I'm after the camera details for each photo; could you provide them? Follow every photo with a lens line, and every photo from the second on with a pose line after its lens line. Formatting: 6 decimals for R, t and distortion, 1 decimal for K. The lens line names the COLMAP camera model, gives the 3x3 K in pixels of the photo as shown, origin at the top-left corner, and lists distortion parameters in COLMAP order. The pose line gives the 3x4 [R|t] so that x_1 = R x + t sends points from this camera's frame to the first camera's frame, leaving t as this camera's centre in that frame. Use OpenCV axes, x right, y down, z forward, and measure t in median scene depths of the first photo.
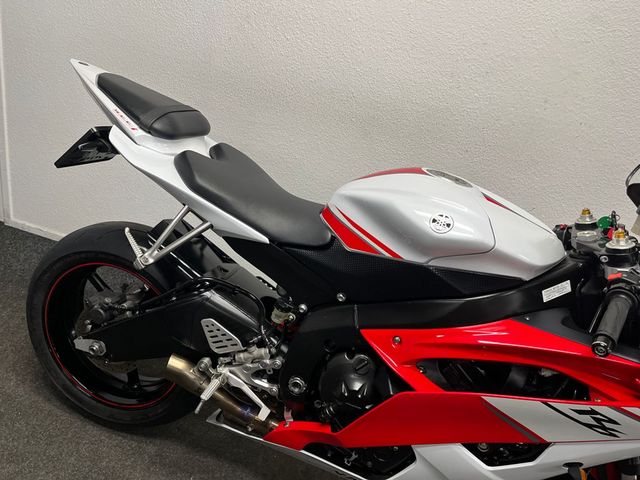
lens RADIAL K [[477.5, 0, 312.0], [0, 477.5, 240.0], [0, 0, 1]] dist [0.081335, -0.138526]
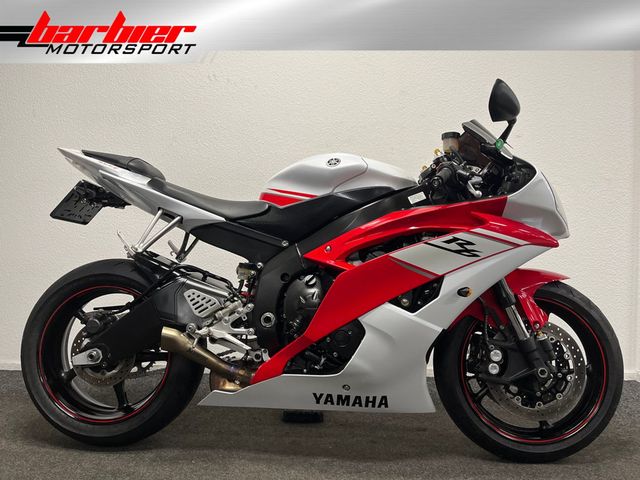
lens RADIAL K [[490.4, 0, 320.0], [0, 490.4, 240.0], [0, 0, 1]] dist [-0.003659, -0.002949]
pose [[0.958730, -0.188204, 0.213112, -0.148780], [0.255678, 0.898555, -0.356689, 0.667992], [-0.124363, 0.396456, 0.909591, -0.328182]]
